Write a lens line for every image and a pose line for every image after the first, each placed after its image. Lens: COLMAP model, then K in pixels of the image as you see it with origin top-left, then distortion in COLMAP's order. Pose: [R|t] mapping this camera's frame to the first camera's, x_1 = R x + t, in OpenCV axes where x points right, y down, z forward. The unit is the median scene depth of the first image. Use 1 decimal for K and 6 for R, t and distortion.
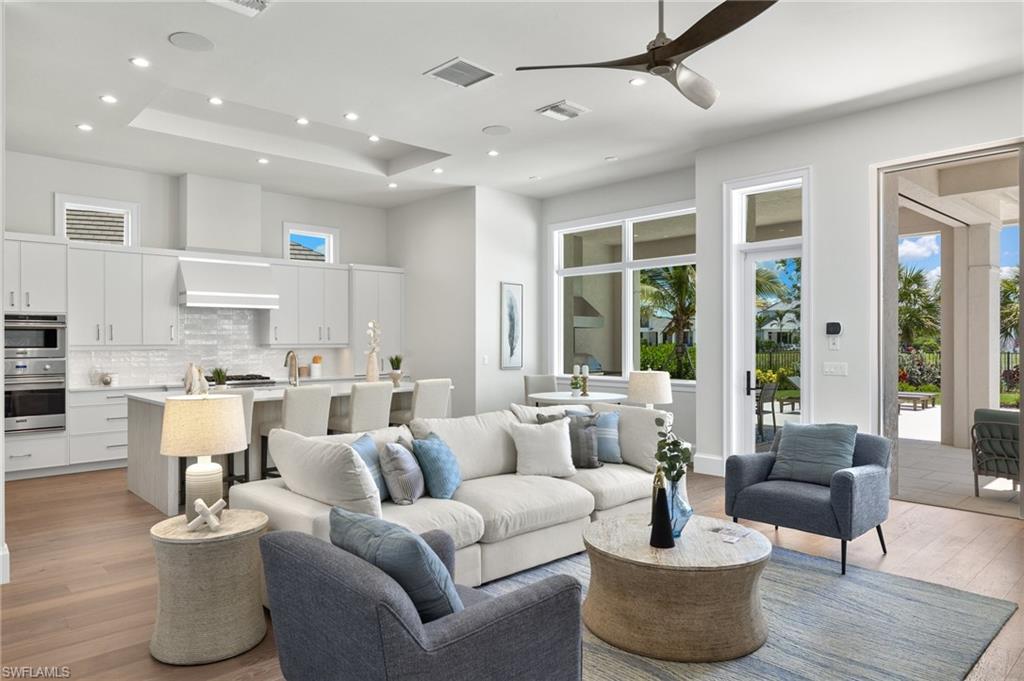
lens RADIAL K [[664.7, 0, 512.0], [0, 664.7, 340.5], [0, 0, 1]] dist [0.002529, 0.000262]
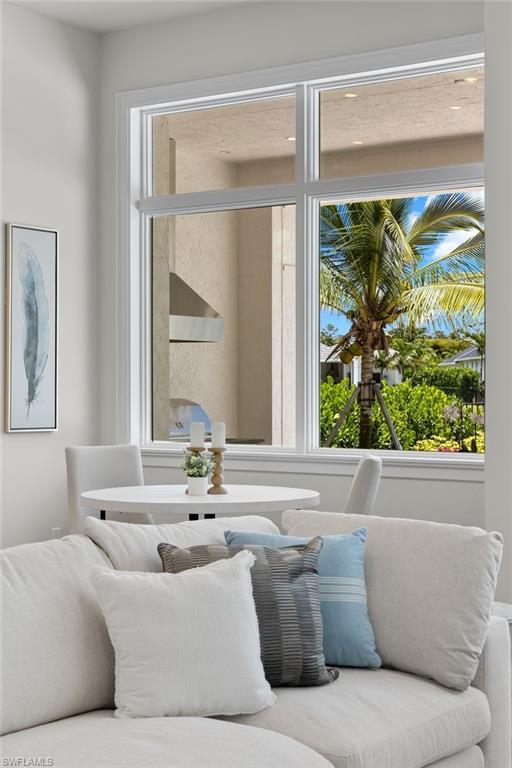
lens RADIAL K [[1362.4, 0, 256.0], [0, 1362.4, 384.0], [0, 0, 1]] dist [0.021895, 0.047035]
pose [[0.980105, 0.000402, 0.198480, -0.040867], [-0.000716, 0.999999, 0.001510, 0.013869], [-0.198479, -0.001622, 0.980104, 0.167479]]
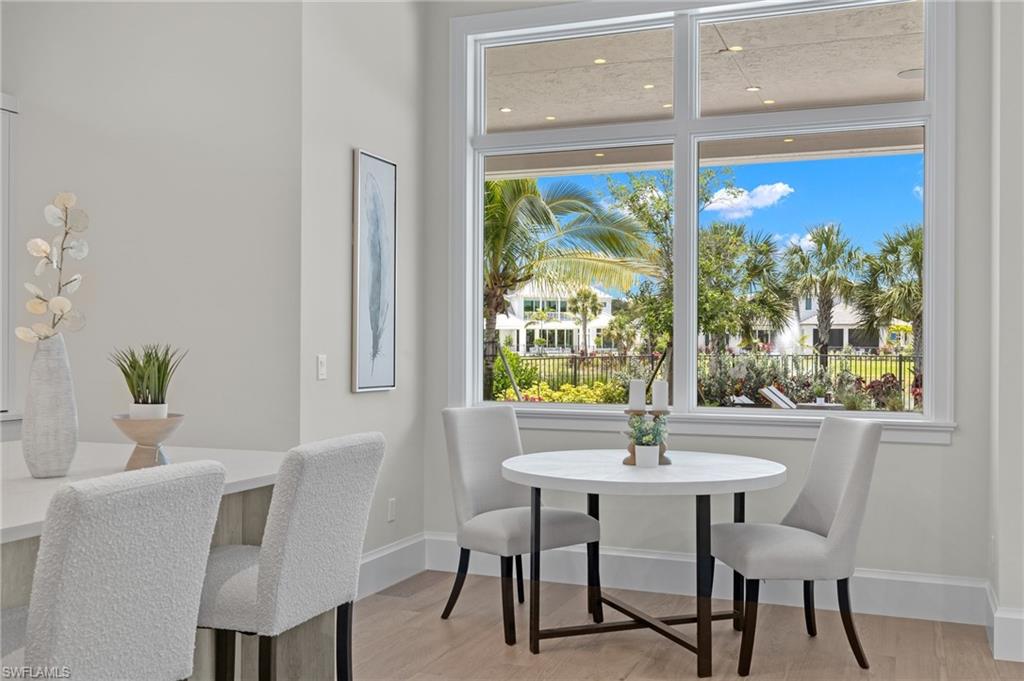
lens RADIAL K [[994.6, 0, 512.0], [0, 994.6, 340.5], [0, 0, 1]] dist [0.007619, 0.000341]
pose [[0.898854, 0.005324, 0.438215, -0.218229], [-0.004134, 0.999985, -0.003669, 0.020886], [-0.438228, 0.001486, 0.898863, 0.606353]]
